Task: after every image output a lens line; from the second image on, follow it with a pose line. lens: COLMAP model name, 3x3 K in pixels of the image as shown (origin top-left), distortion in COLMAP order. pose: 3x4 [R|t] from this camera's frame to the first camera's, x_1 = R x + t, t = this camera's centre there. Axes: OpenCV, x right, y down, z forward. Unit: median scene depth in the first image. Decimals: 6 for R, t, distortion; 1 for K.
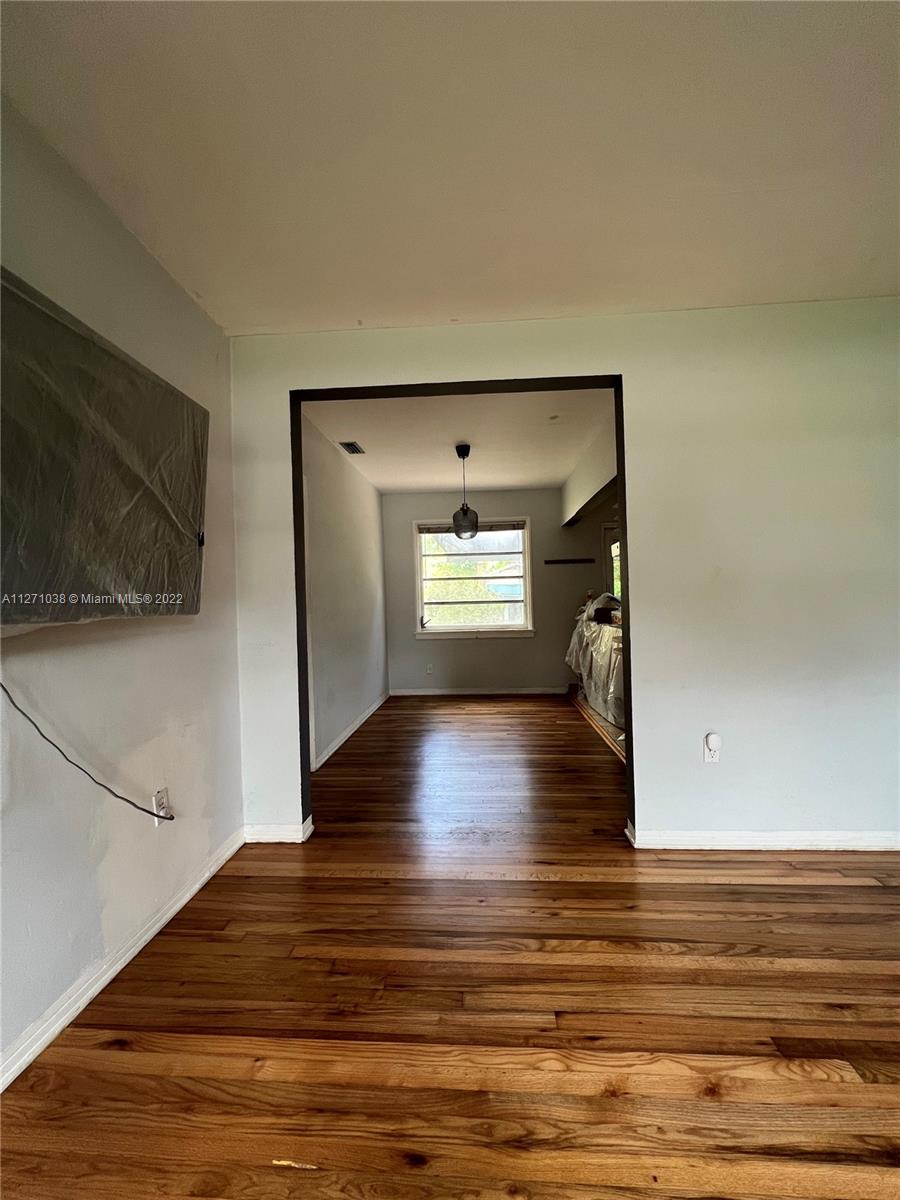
lens RADIAL K [[479.1, 0, 451.1], [0, 479.1, 598.3], [0, 0, 1]] dist [-0.002305, 0.000684]
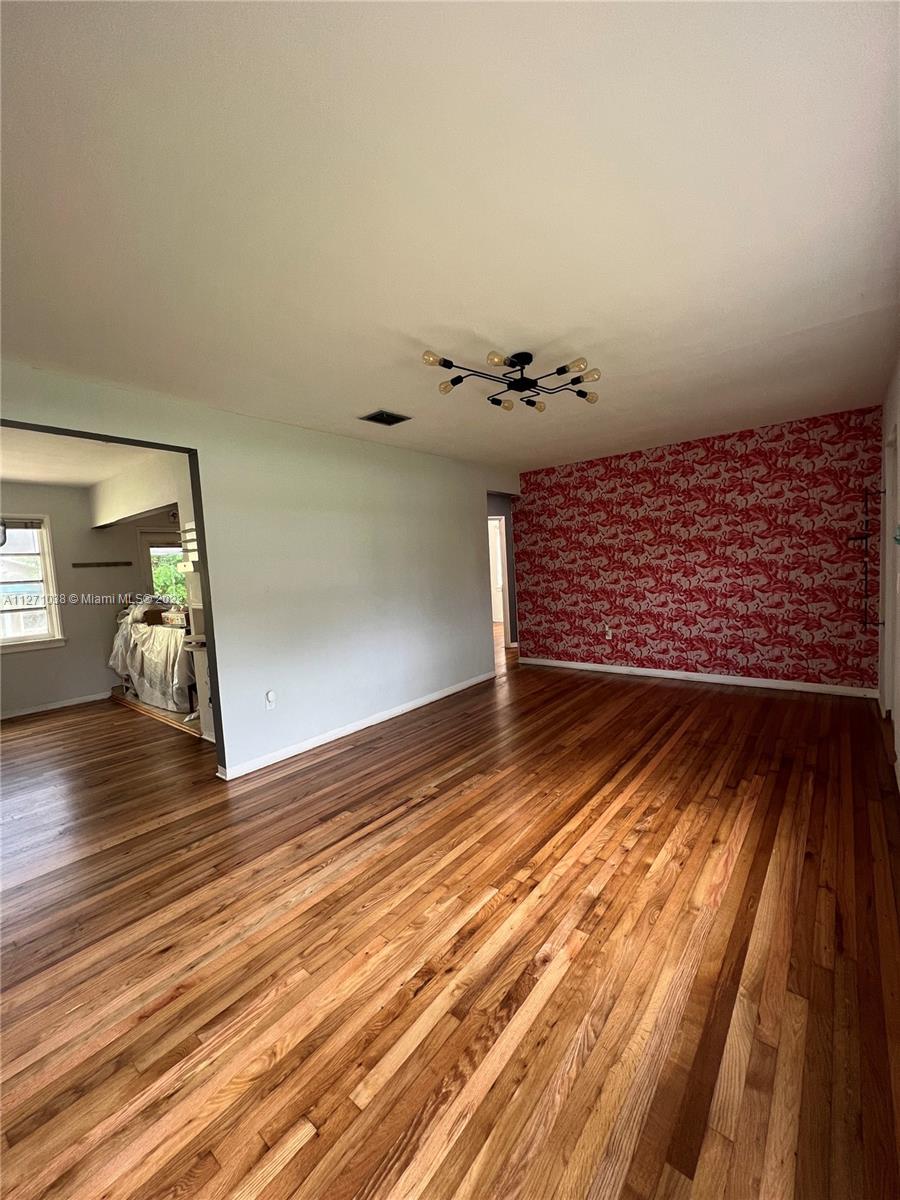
lens RADIAL K [[479.1, 0, 451.1], [0, 479.1, 598.3], [0, 0, 1]] dist [-0.002305, 0.000684]
pose [[0.580551, -0.062119, 0.811851, -0.373076], [0.035568, 0.998068, 0.050933, -0.083596], [-0.813446, -0.000694, 0.581639, -0.407455]]
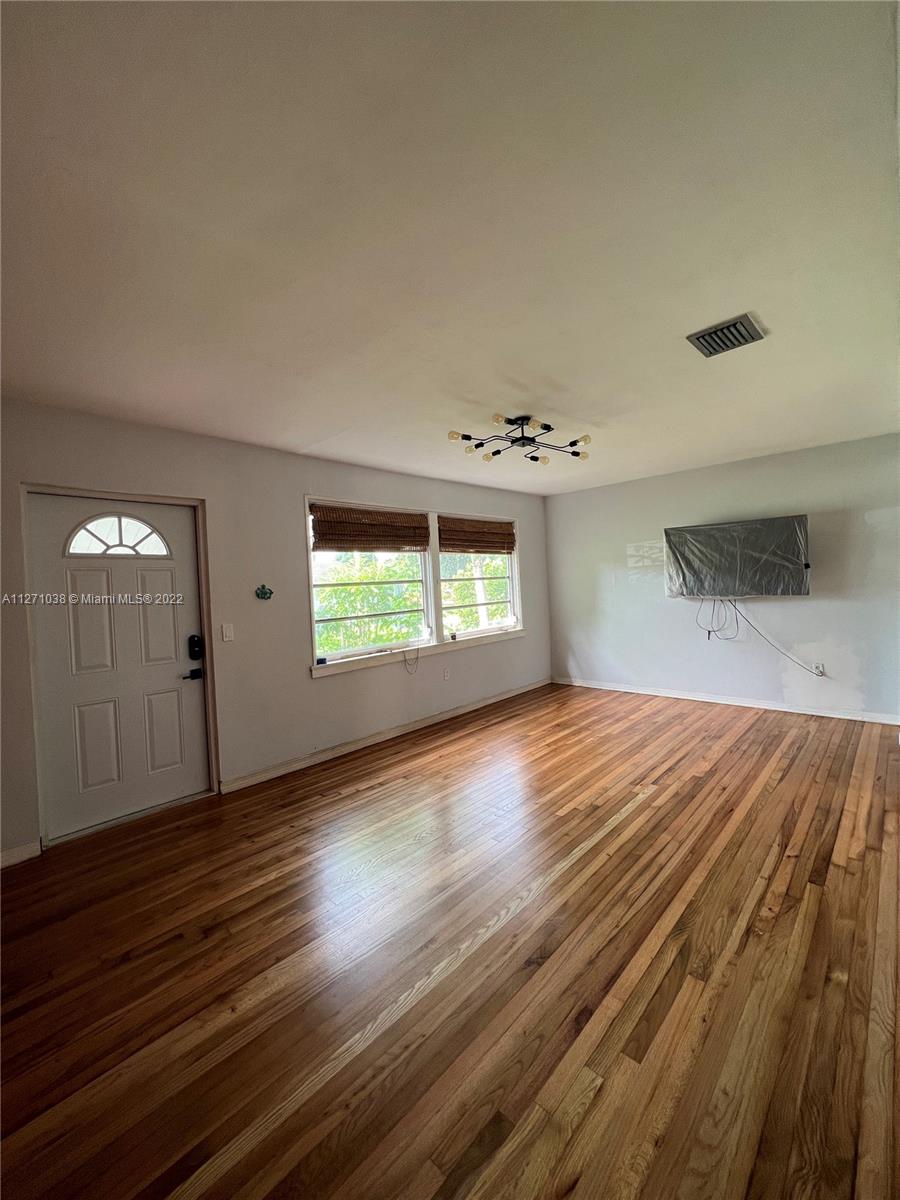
lens RADIAL K [[479.1, 0, 451.1], [0, 479.1, 598.3], [0, 0, 1]] dist [-0.002305, 0.000684]
pose [[-0.634450, 0.077166, -0.769102, 2.038935], [0.065603, 0.996790, 0.045893, -0.149753], [0.770175, -0.021339, -0.637476, 0.898449]]
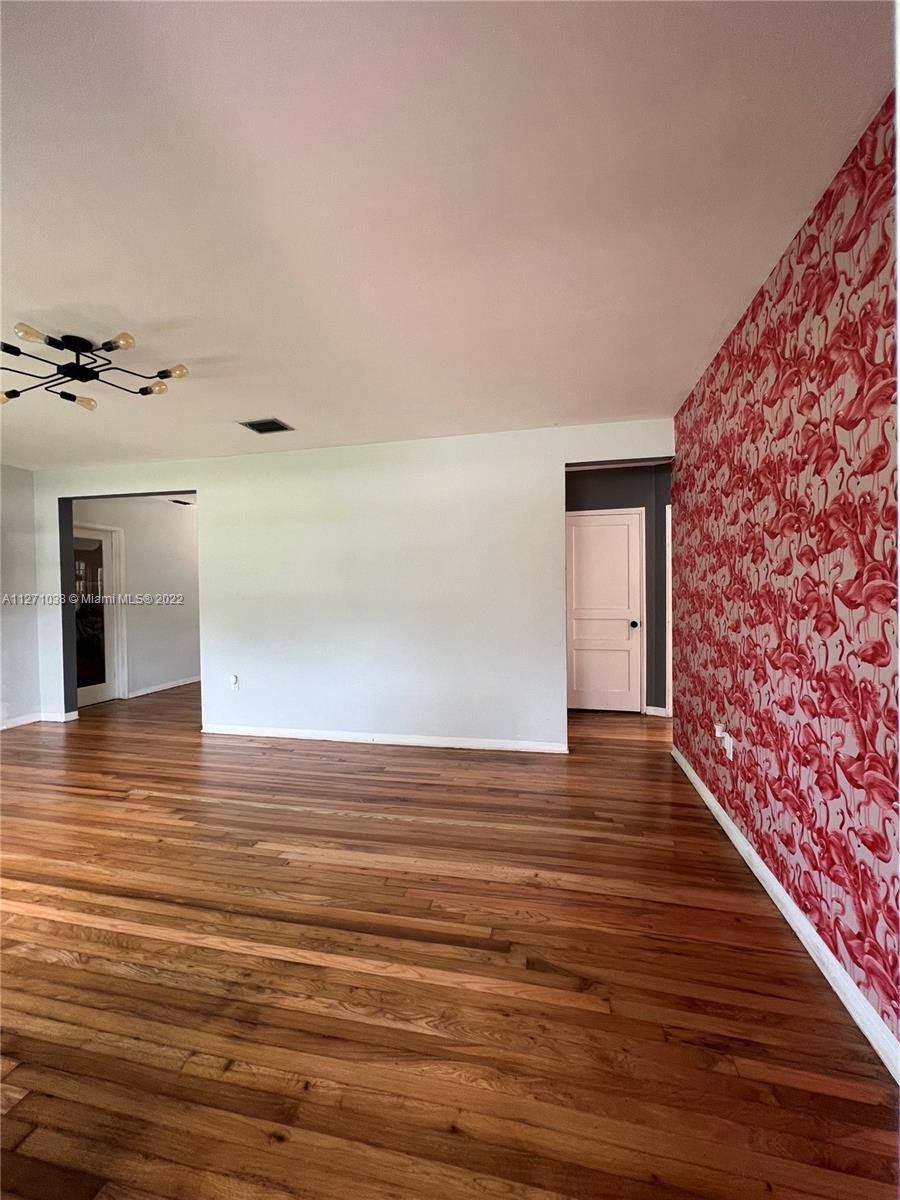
lens RADIAL K [[479.1, 0, 451.1], [0, 479.1, 598.3], [0, 0, 1]] dist [-0.002305, 0.000684]
pose [[0.987462, 0.017263, -0.156910, 1.713788], [-0.013786, 0.999635, 0.023218, -0.088479], [0.157254, -0.020764, 0.987340, -0.777697]]
